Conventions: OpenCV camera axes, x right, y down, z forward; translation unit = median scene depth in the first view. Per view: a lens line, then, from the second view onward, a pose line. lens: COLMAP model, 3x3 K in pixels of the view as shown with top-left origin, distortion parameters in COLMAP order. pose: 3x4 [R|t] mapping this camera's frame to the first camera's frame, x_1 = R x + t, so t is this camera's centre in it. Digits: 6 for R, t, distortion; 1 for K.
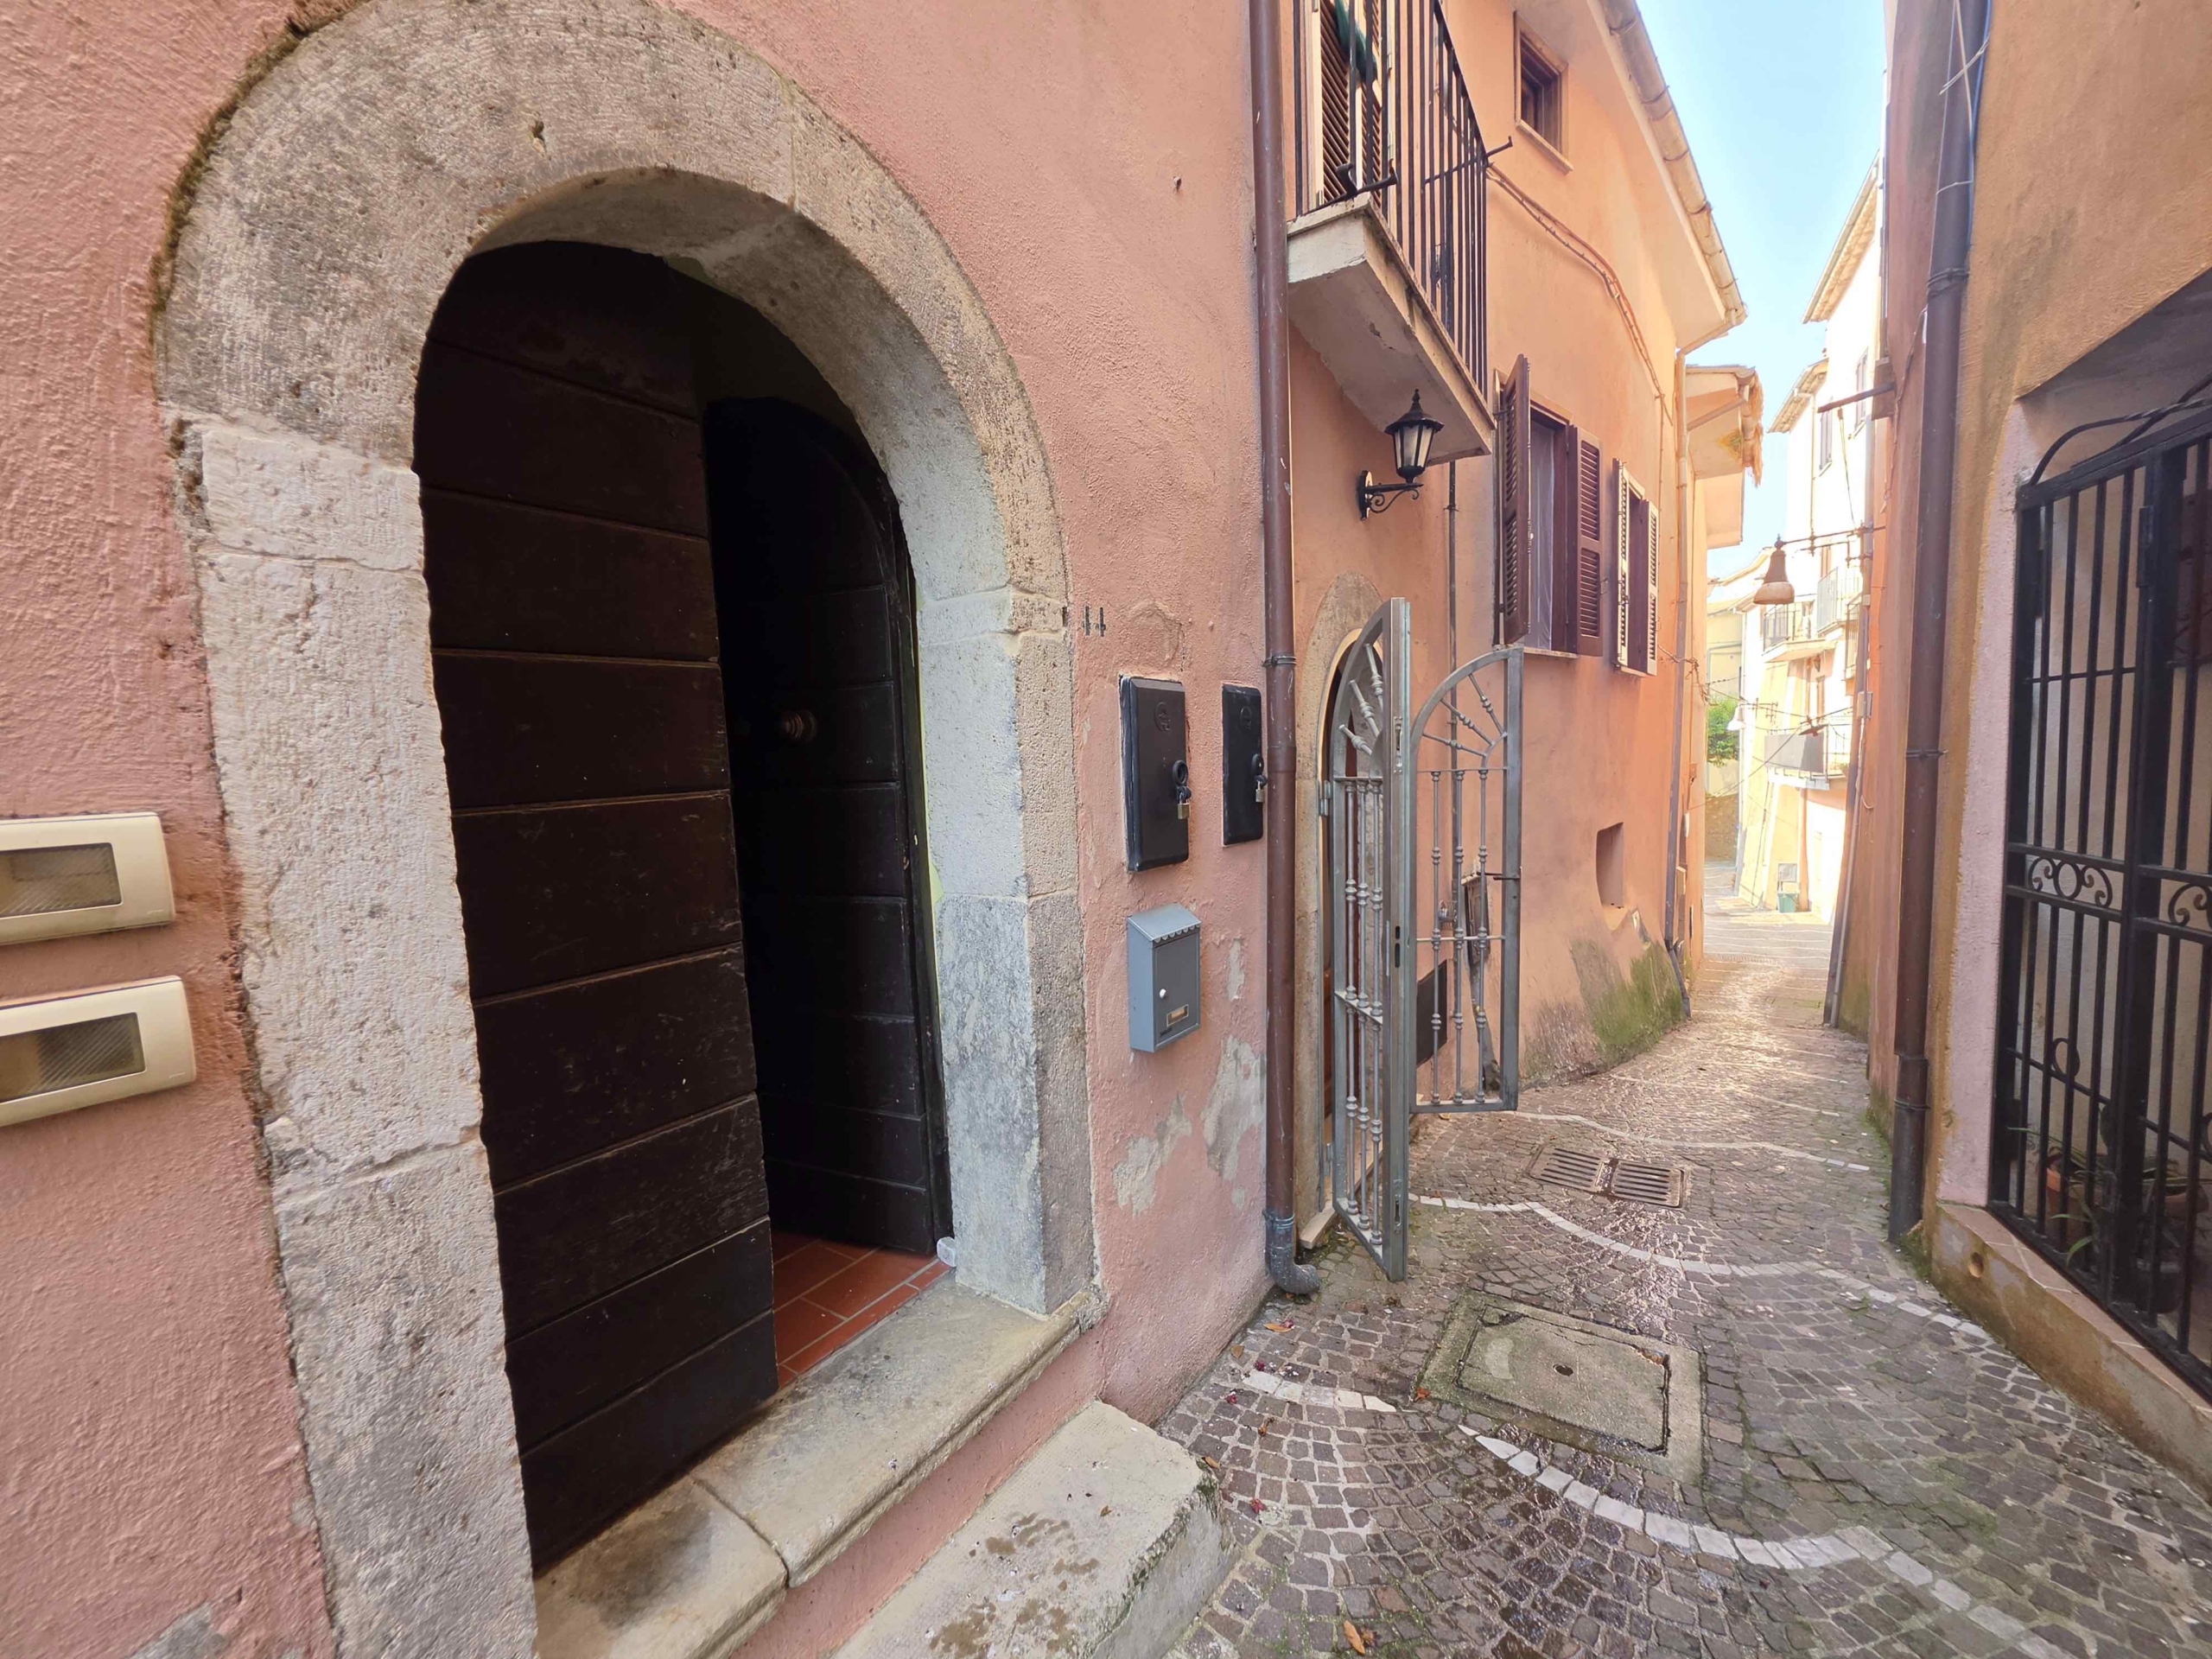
lens RADIAL K [[901.1, 0, 1106.0], [0, 901.1, 829.5], [0, 0, 1]] dist [-0.004089, 0.000247]
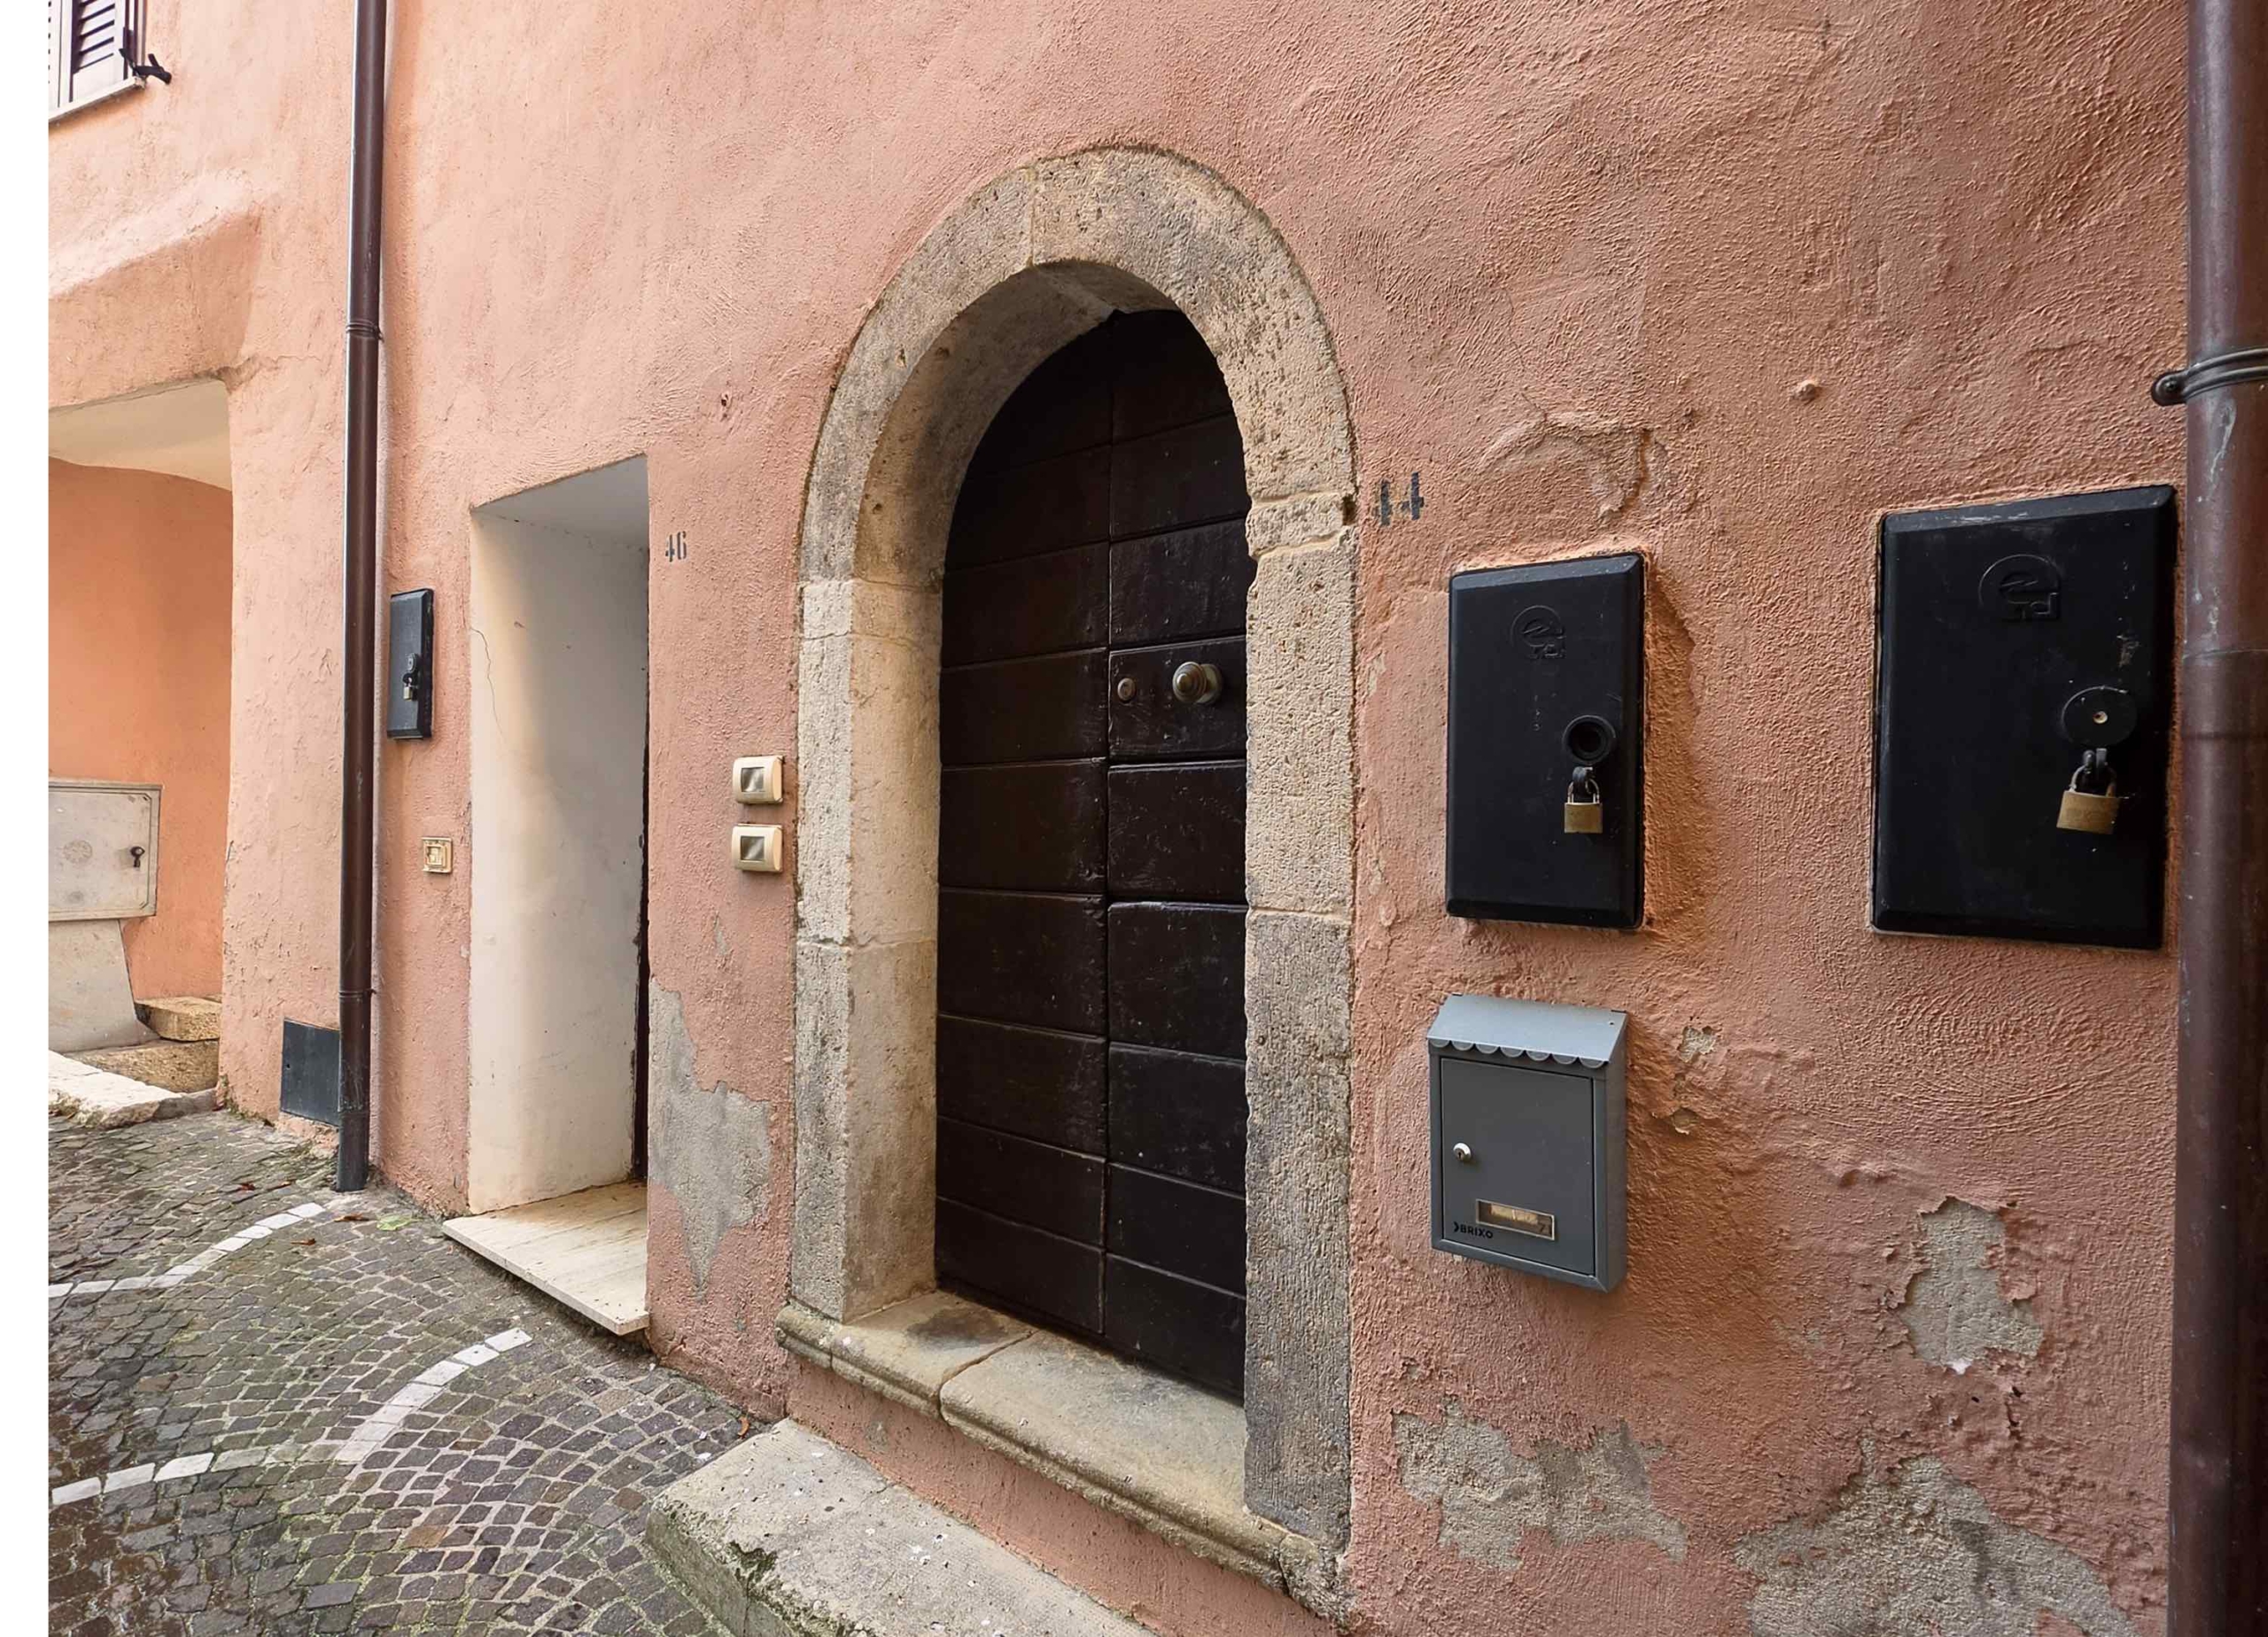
lens RADIAL K [[1230.1, 0, 1094.9], [0, 1230.1, 762.0], [0, 0, 1]] dist [-0.004328, 0.000463]
pose [[-0.110240, 0.001681, -0.993904, 1.109348], [-0.077554, 0.996935, 0.010288, -0.053299], [0.990875, 0.078215, -0.109772, 1.156227]]
